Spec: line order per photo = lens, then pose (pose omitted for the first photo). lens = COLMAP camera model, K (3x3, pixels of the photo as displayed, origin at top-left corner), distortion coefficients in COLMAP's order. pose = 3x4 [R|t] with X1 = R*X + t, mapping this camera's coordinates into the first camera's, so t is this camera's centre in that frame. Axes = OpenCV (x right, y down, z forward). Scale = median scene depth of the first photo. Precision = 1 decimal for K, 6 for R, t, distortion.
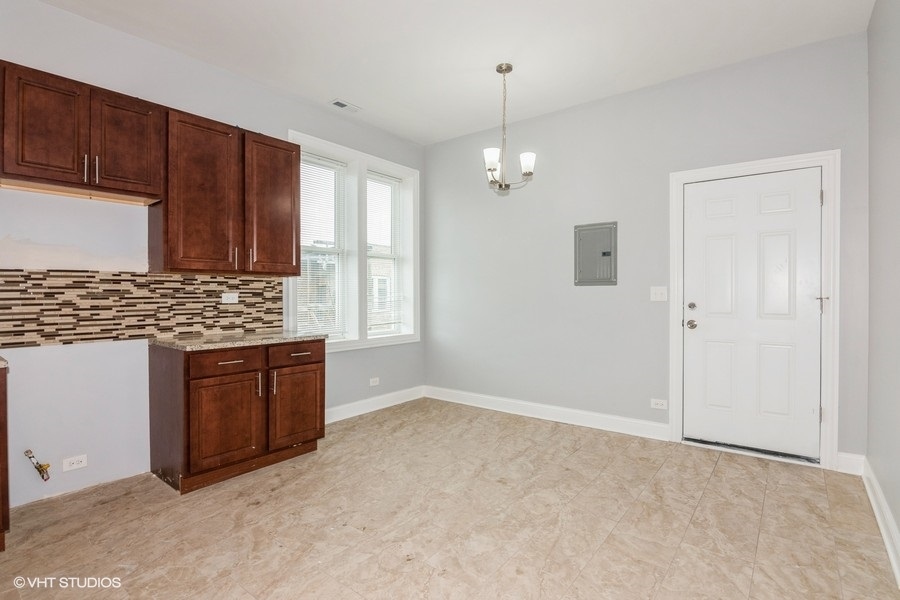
lens RADIAL K [[433.8, 0, 448.4], [0, 433.8, 297.3], [0, 0, 1]] dist [-0.000017, -0.007331]
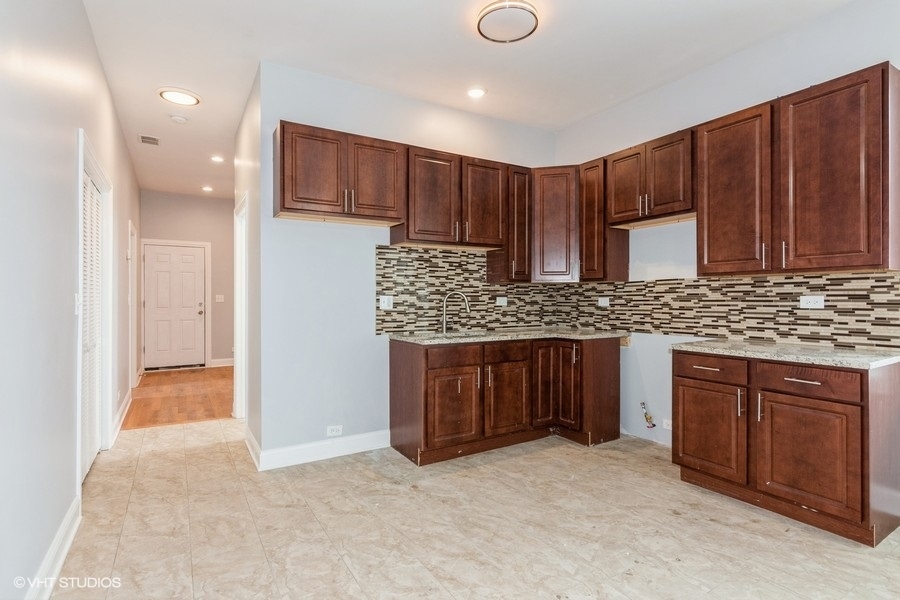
lens RADIAL K [[431.6, 0, 450.0], [0, 431.6, 300.0], [0, 0, 1]] dist [-0.001018, -0.000091]
pose [[-0.316243, 0.006948, -0.948653, 0.537220], [-0.003559, 0.999957, 0.008510, -0.007104], [0.948672, 0.006068, -0.316204, 0.699893]]
